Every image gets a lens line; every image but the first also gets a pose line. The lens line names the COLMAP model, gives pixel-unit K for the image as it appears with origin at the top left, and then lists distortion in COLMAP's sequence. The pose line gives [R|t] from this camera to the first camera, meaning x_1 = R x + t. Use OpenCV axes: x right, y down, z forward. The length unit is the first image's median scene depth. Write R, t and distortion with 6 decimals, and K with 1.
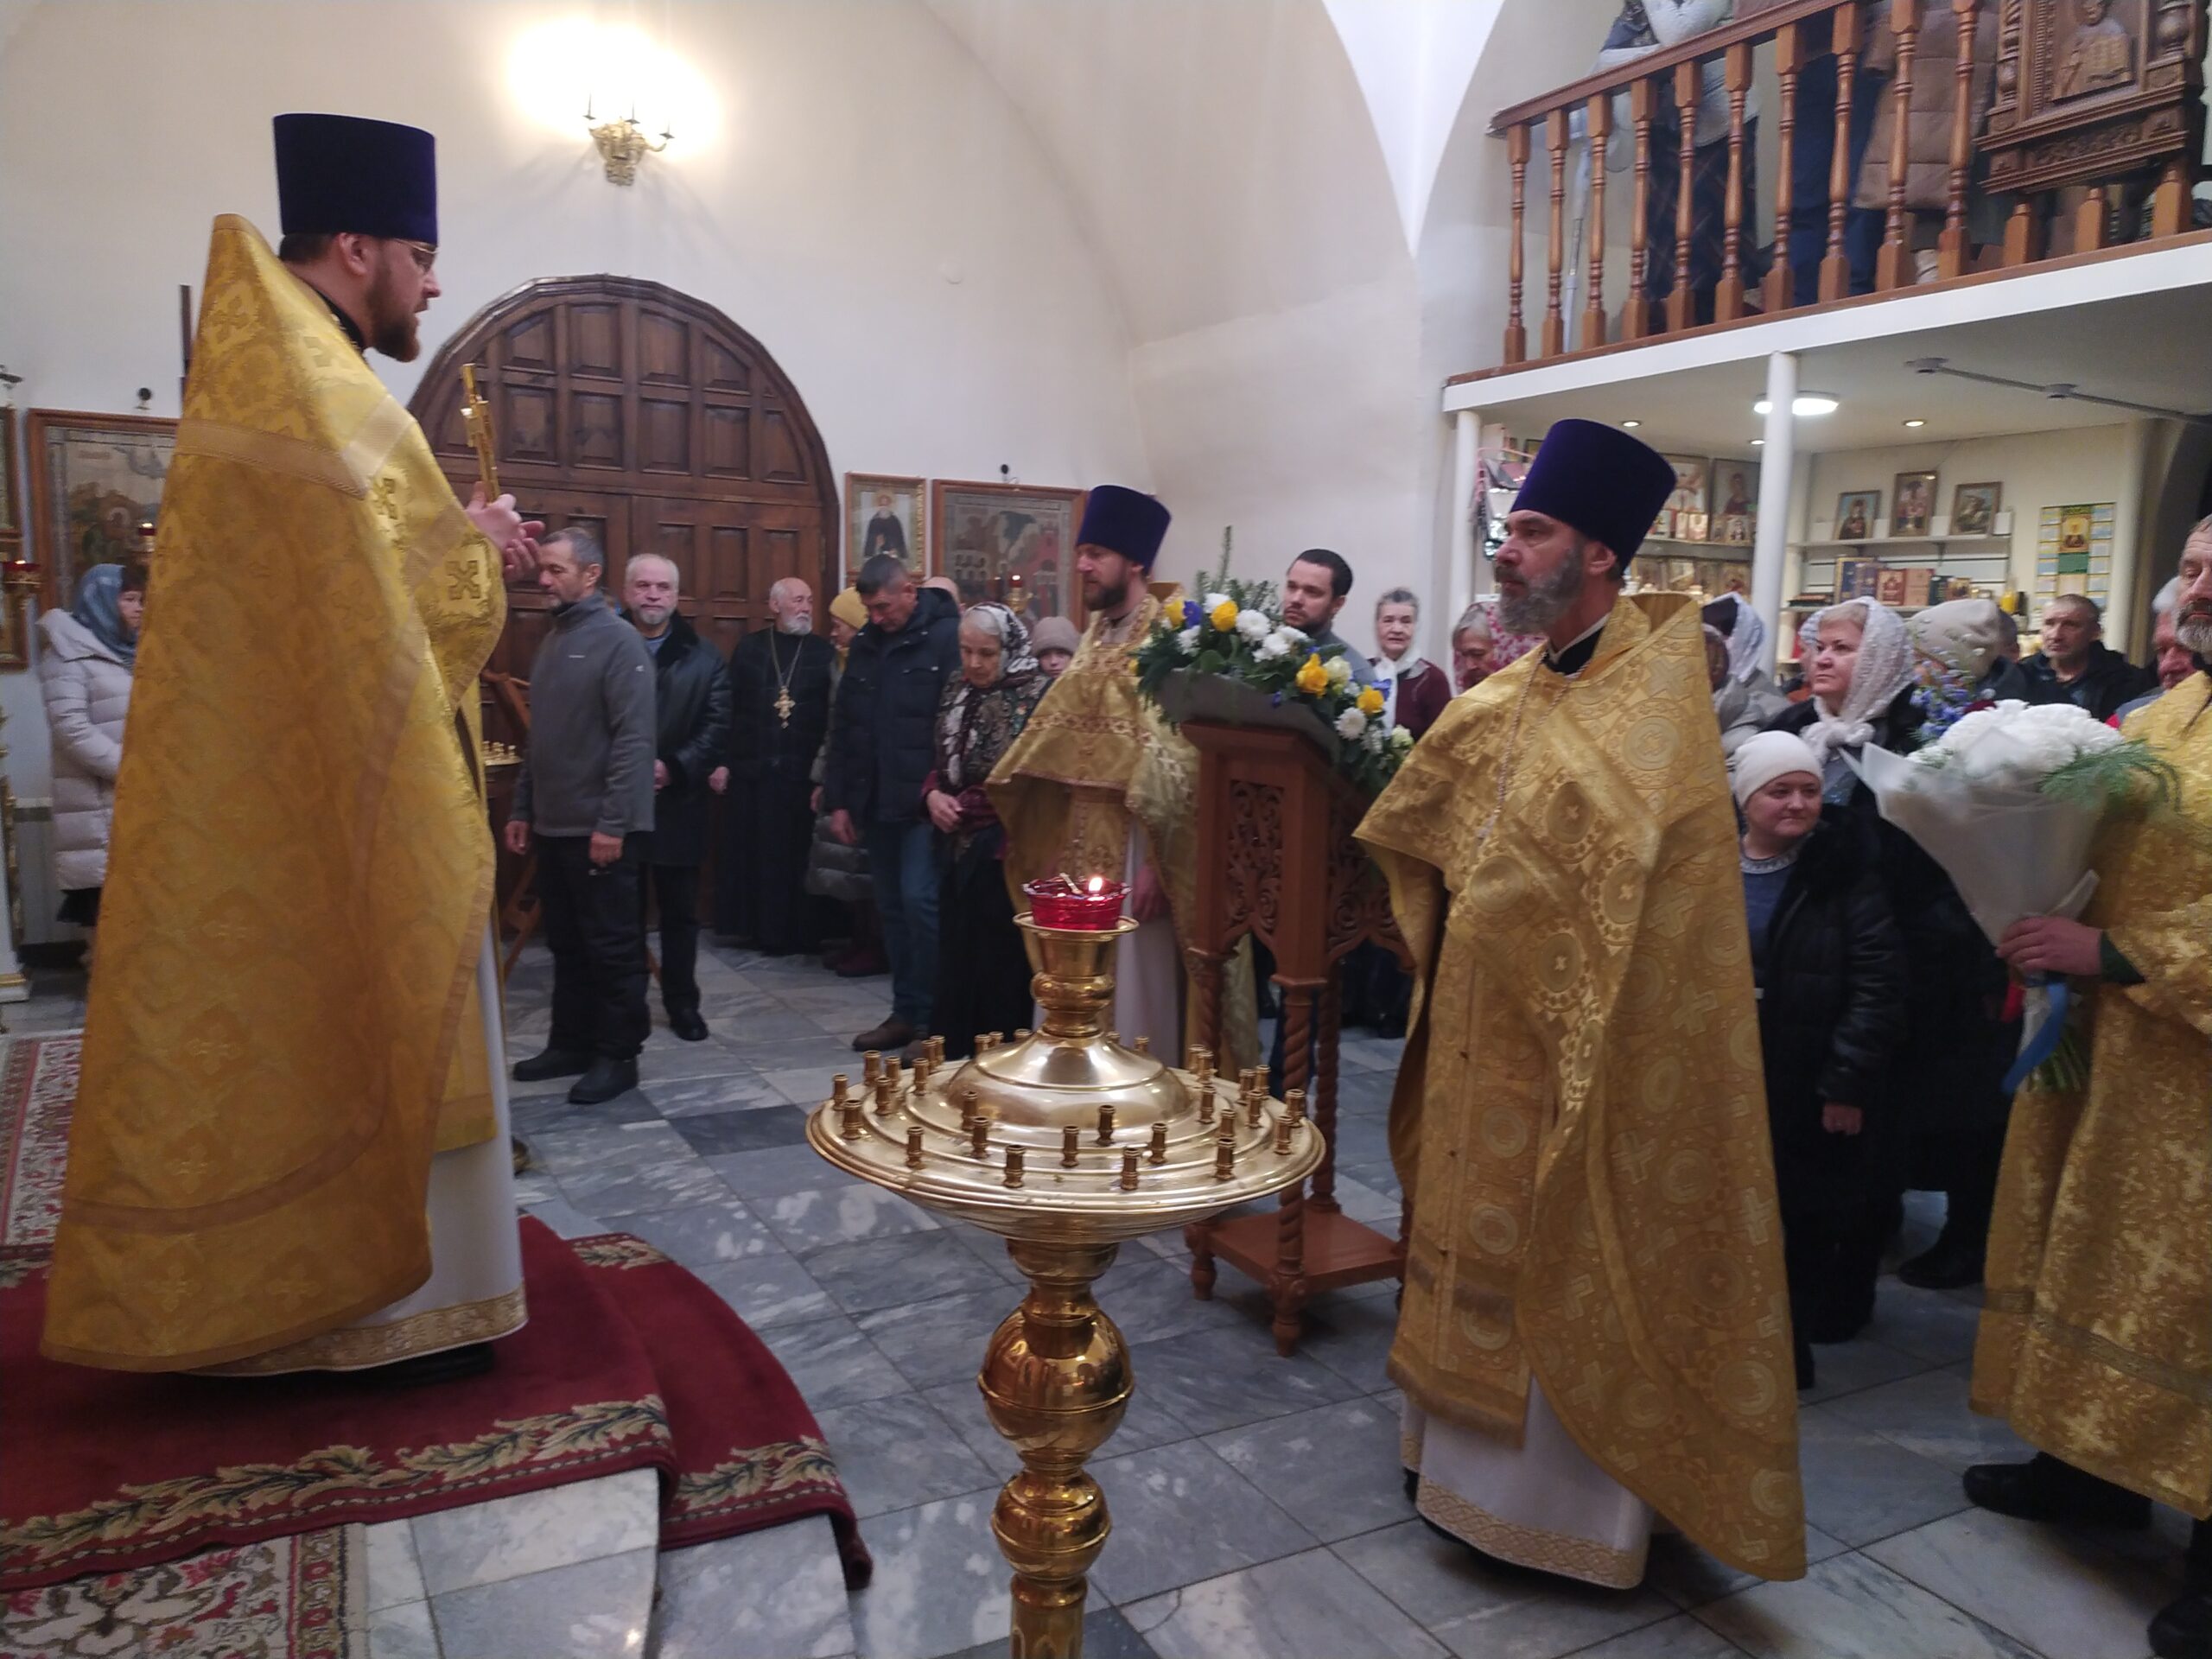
lens RADIAL K [[1639.0, 0, 1127.8], [0, 1639.0, 834.7], [0, 0, 1]] dist [-0.003084, 0.019957]
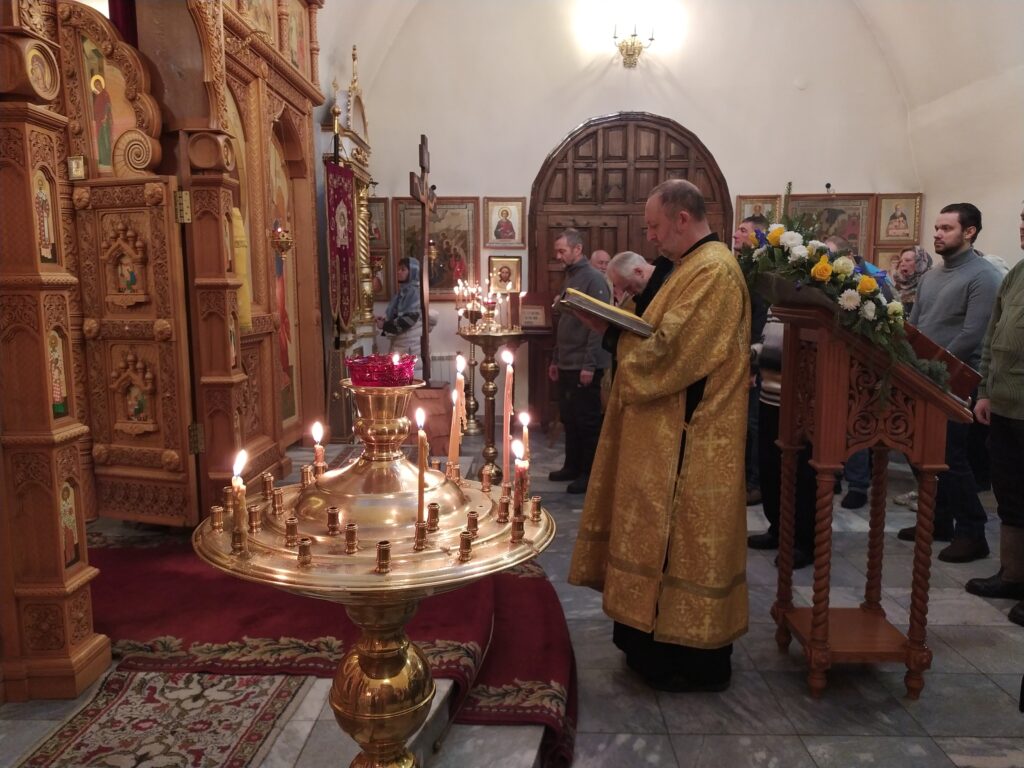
lens RADIAL K [[758.8, 0, 517.1], [0, 758.8, 381.9], [0, 0, 1]] dist [0.081106, -0.091937]
pose [[0.866212, 0.031469, -0.498684, 0.084577], [-0.031585, 0.999467, 0.008208, 0.006096], [0.498677, 0.008641, 0.866745, 0.086765]]
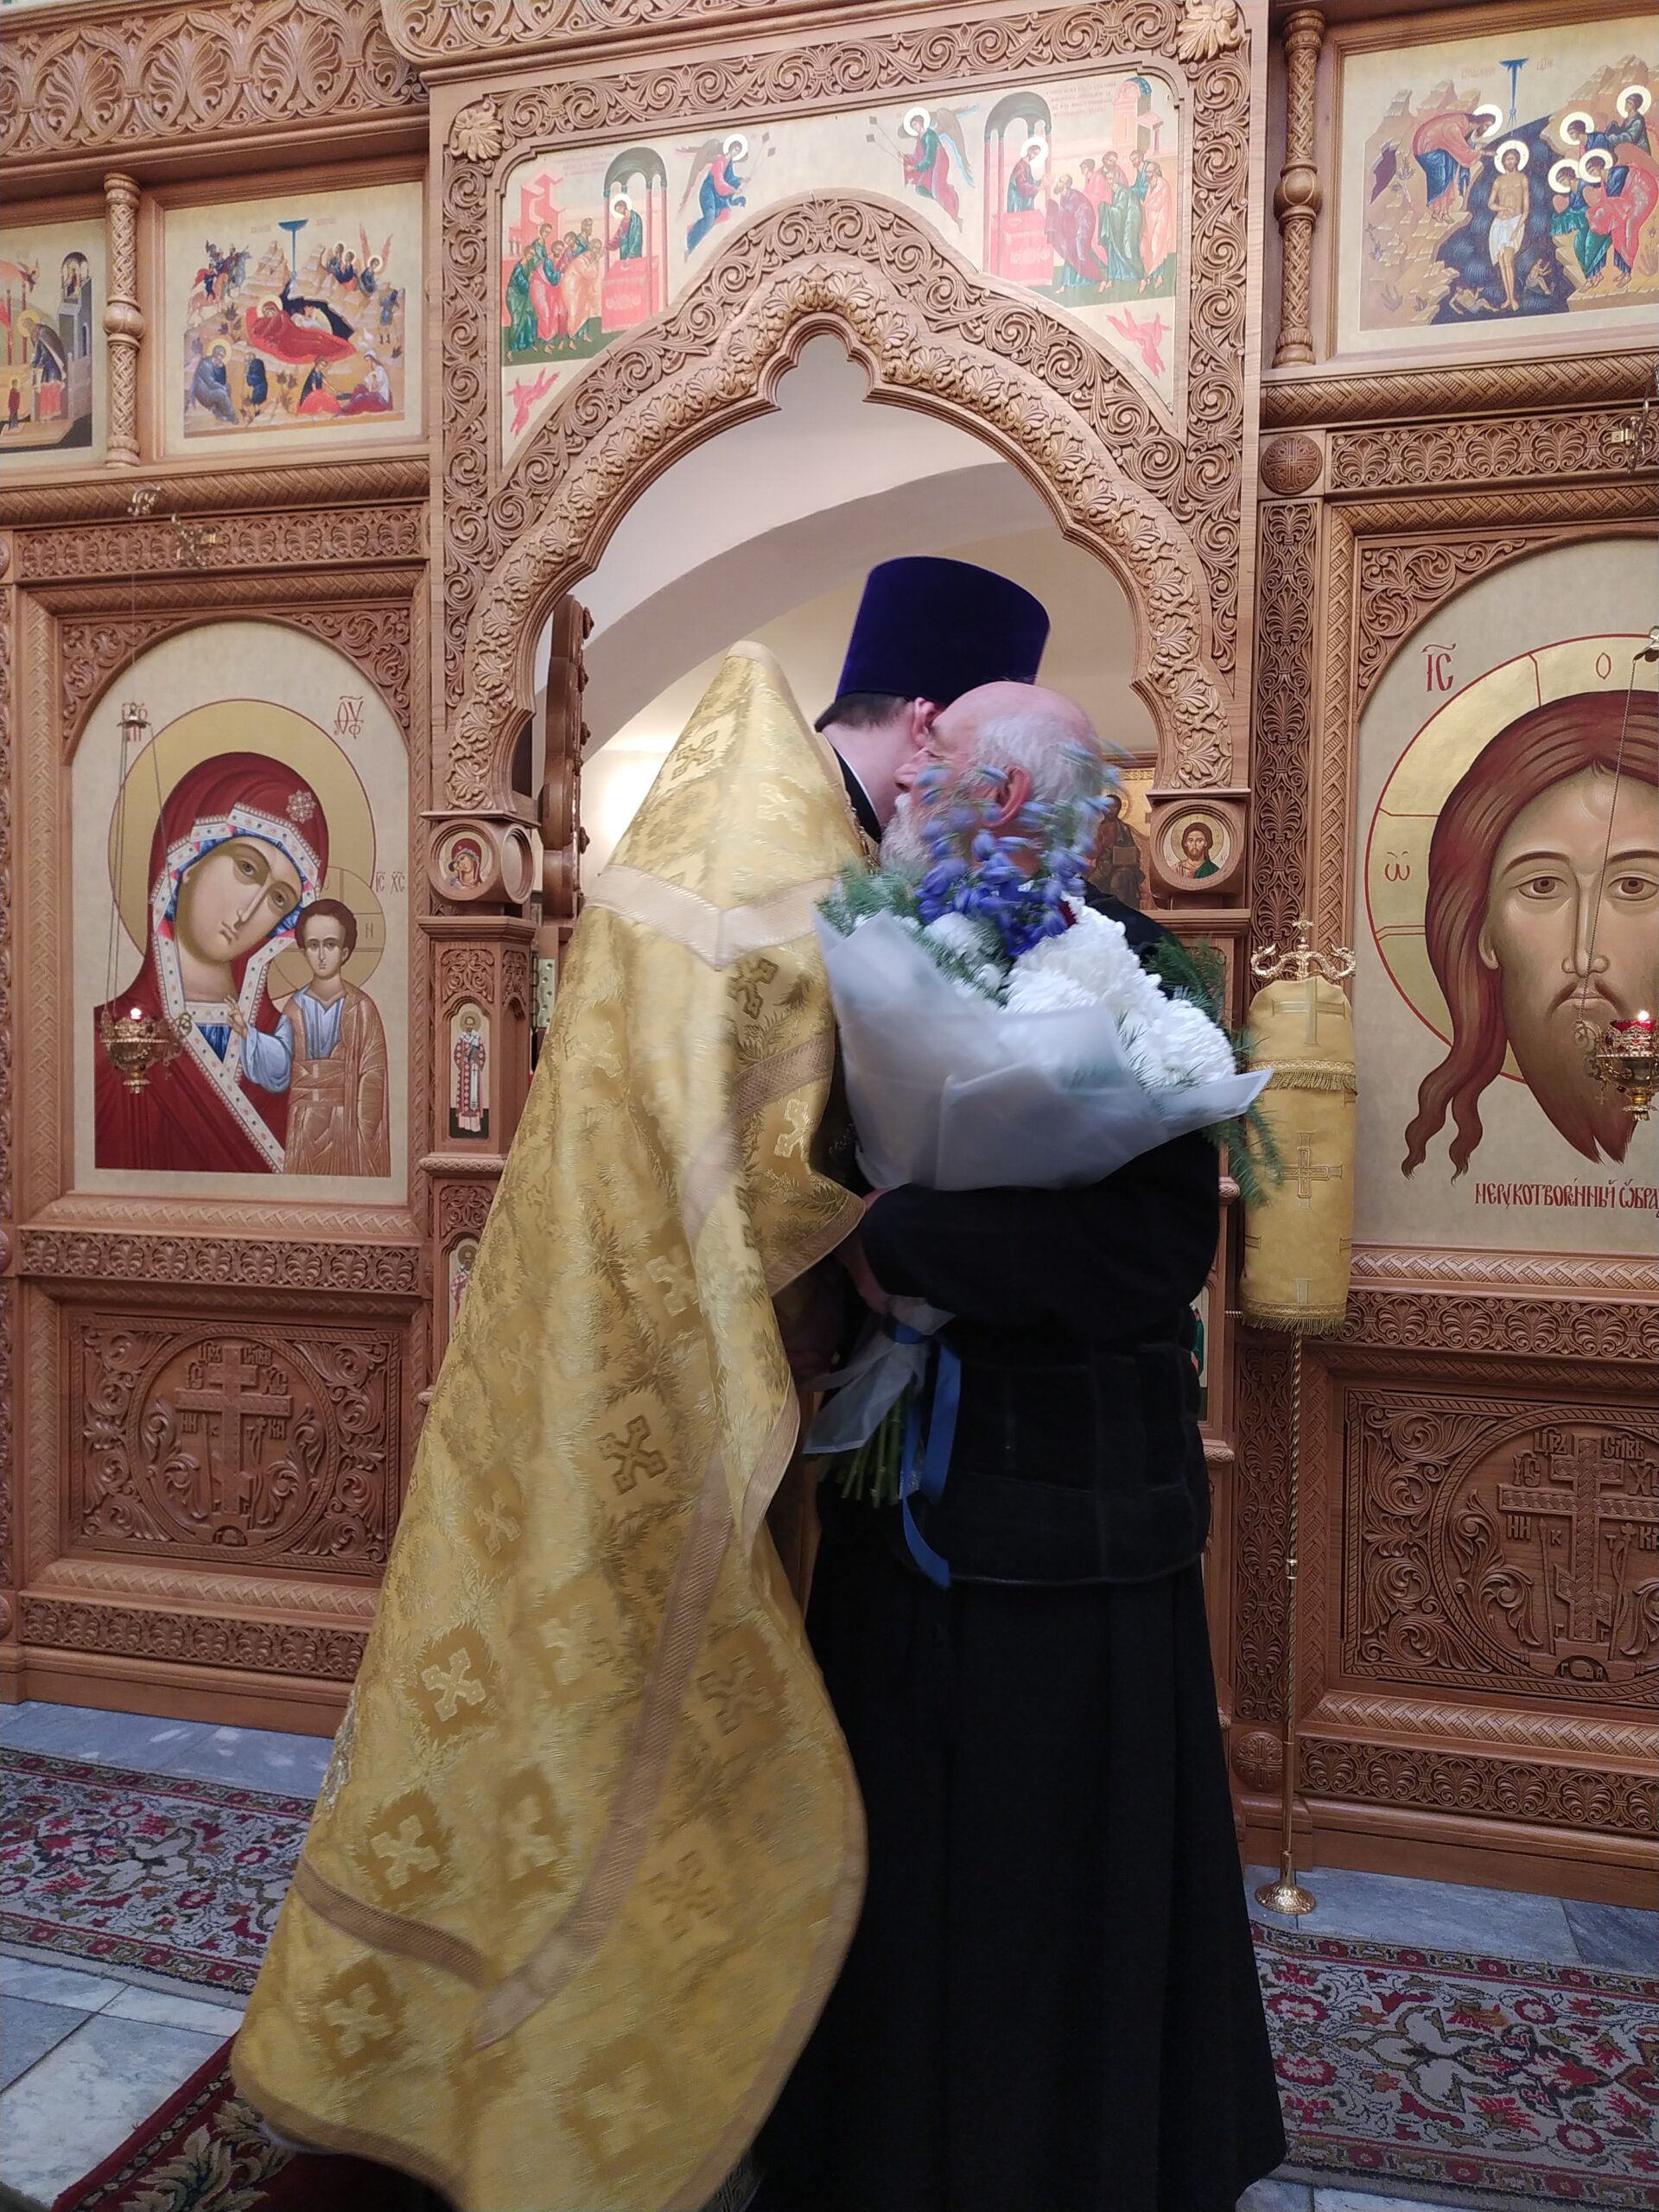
lens RADIAL K [[1638.1, 0, 842.8], [0, 1638.1, 1102.3], [0, 0, 1]] dist [0.088467, -0.111920]
pose [[-0.694355, -0.011206, -0.719546, 0.010001], [-0.115405, 0.988672, 0.095968, -0.102915], [0.710319, 0.149675, -0.687782, 0.668363]]
